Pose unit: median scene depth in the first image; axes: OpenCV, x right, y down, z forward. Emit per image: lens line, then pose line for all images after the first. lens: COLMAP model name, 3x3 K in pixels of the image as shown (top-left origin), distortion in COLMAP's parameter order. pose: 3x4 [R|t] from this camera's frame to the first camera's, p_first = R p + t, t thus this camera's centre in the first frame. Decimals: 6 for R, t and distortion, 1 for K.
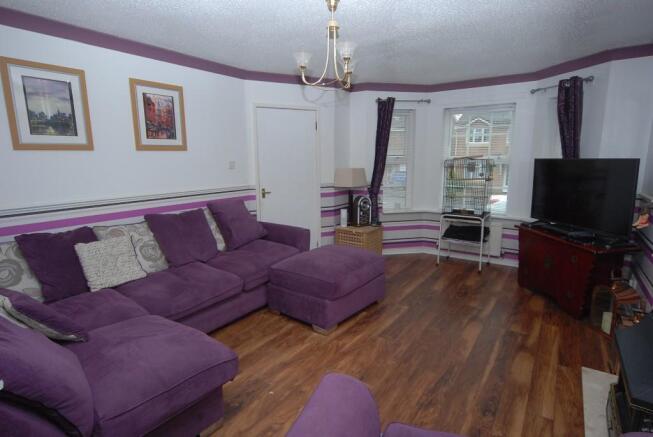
lens RADIAL K [[346.1, 0, 329.6], [0, 346.1, 221.4], [0, 0, 1]] dist [-0.015424, -0.000785]
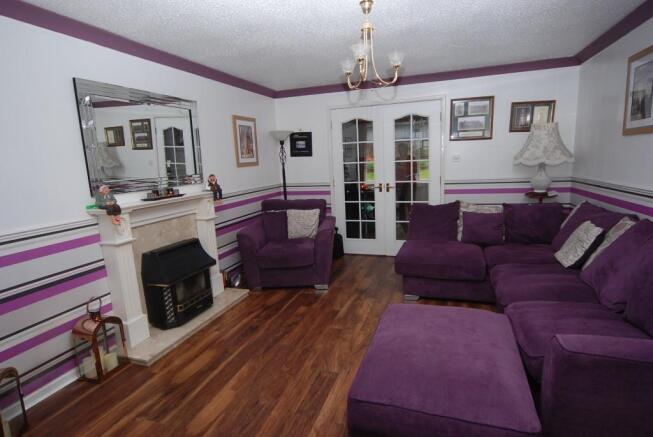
lens RADIAL K [[346.1, 0, 329.6], [0, 346.1, 221.4], [0, 0, 1]] dist [-0.015424, -0.000785]
pose [[-0.961708, 0.096746, -0.256432, 0.311630], [0.001566, 0.937552, 0.347843, -0.273275], [0.274070, 0.334122, -0.901803, 1.492052]]
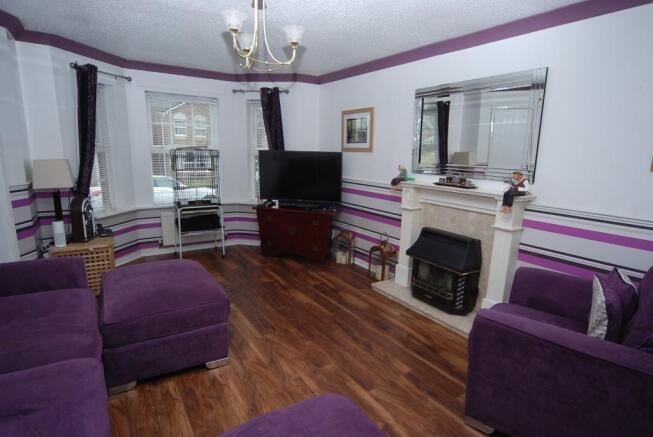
lens RADIAL K [[346.1, 0, 329.6], [0, 346.1, 221.4], [0, 0, 1]] dist [-0.015424, -0.000785]
pose [[0.369384, -0.171062, 0.913397, -0.569179], [0.138245, 0.982089, 0.128019, -0.071528], [-0.918936, 0.078984, 0.386417, 0.396973]]
